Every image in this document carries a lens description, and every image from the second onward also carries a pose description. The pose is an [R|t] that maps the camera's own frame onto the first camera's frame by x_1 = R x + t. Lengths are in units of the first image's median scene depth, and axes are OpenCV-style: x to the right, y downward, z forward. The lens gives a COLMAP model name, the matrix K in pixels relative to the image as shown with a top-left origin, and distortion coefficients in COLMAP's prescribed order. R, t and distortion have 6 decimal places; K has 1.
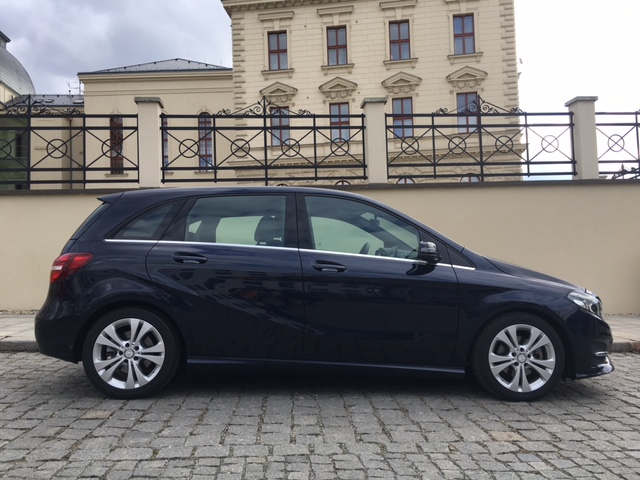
lens RADIAL K [[551.6, 0, 323.0], [0, 551.6, 240.2], [0, 0, 1]] dist [0.070707, -0.079893]
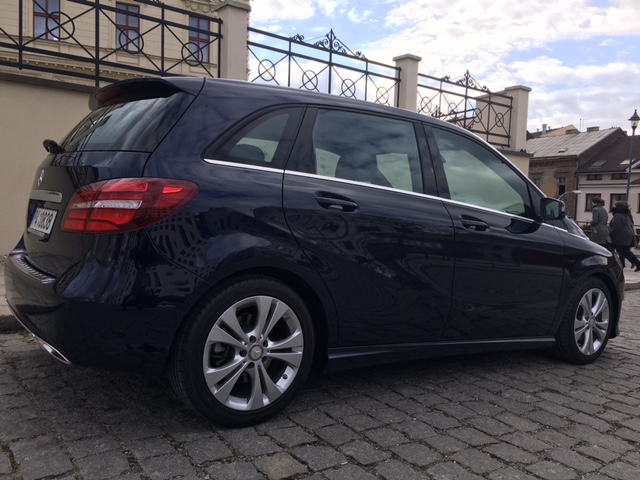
lens RADIAL K [[551.6, 0, 322.4], [0, 551.6, 241.7], [0, 0, 1]] dist [0.070707, -0.079893]
pose [[0.831375, 0.022255, 0.555265, -0.607719], [-0.089392, 0.991541, 0.094103, 0.019150], [-0.548474, -0.127871, 0.826332, 0.460848]]
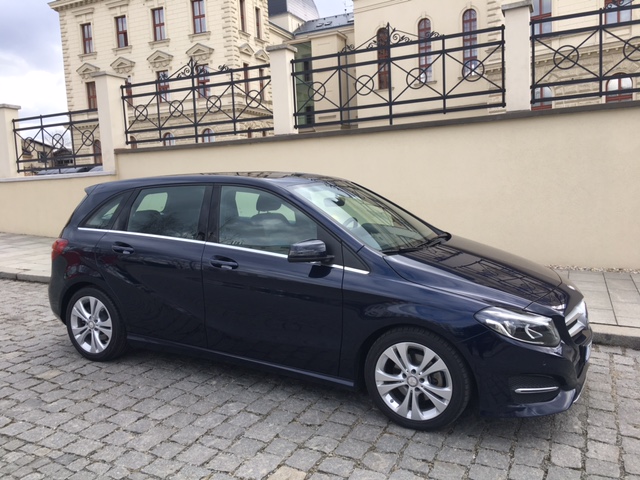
lens RADIAL K [[551.6, 0, 321.4], [0, 551.6, 242.8], [0, 0, 1]] dist [0.070707, -0.079893]
pose [[0.860608, 0.044561, -0.507315, 0.662180], [0.046841, 0.985015, 0.165983, -0.143322], [0.507109, -0.166610, 0.845625, 0.254843]]
